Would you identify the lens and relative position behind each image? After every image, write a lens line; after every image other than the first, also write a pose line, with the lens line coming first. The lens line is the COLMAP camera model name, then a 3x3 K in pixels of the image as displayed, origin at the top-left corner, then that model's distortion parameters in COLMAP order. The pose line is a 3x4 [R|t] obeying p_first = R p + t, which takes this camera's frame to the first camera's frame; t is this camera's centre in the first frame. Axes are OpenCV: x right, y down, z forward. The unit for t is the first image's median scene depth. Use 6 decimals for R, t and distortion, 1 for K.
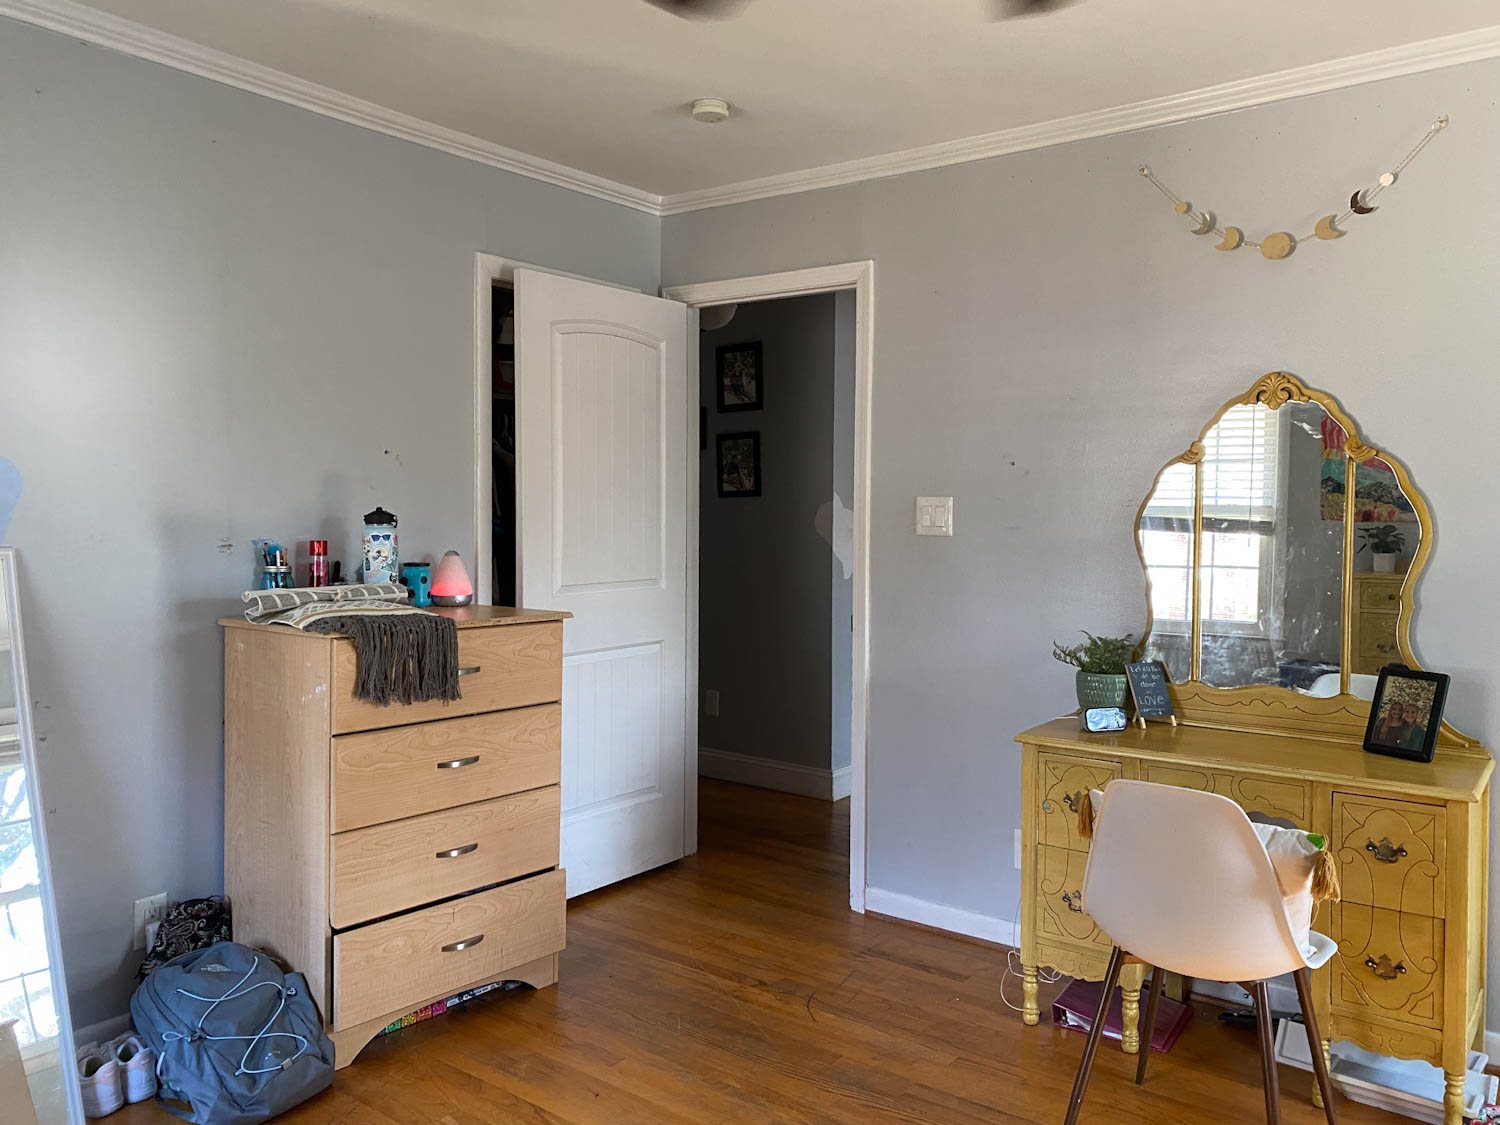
lens RADIAL K [[1138.0, 0, 751.4], [0, 1138.0, 546.8], [0, 0, 1]] dist [0.074571, -0.132148]
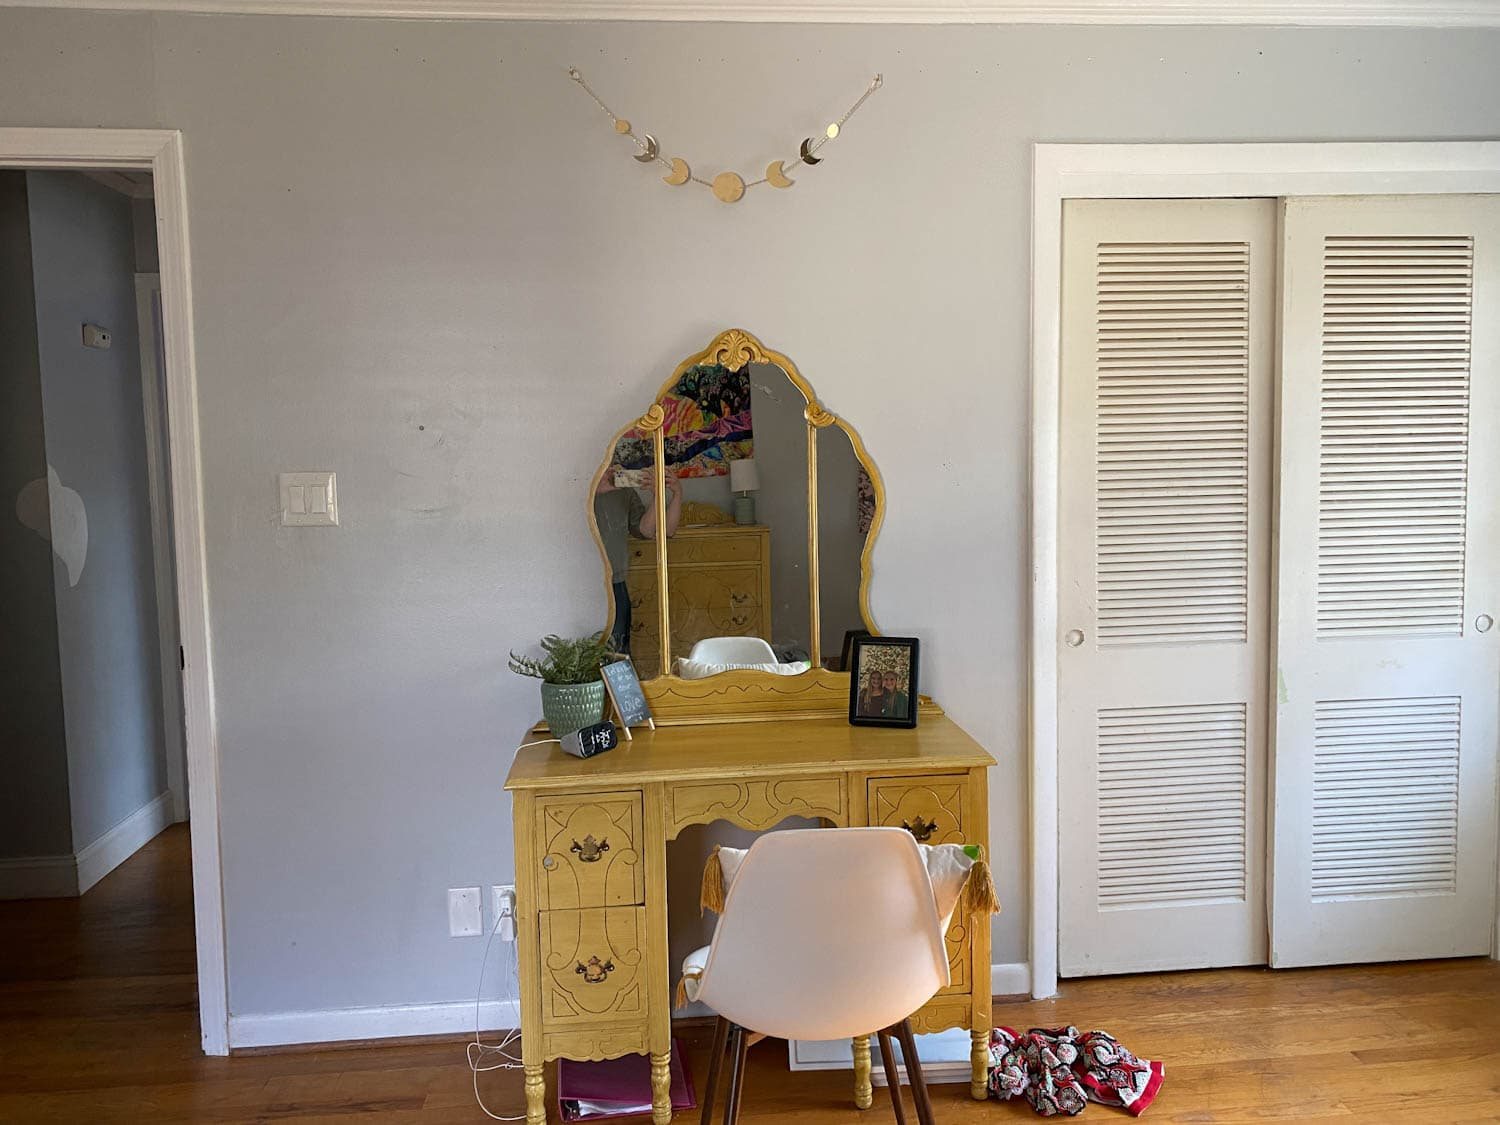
lens RADIAL K [[1138.0, 0, 751.4], [0, 1138.0, 546.8], [0, 0, 1]] dist [0.074571, -0.132148]
pose [[0.735787, -0.074224, 0.673133, -0.155827], [0.047850, 0.997189, 0.057653, -0.030588], [-0.675520, -0.010211, 0.737271, 0.318542]]
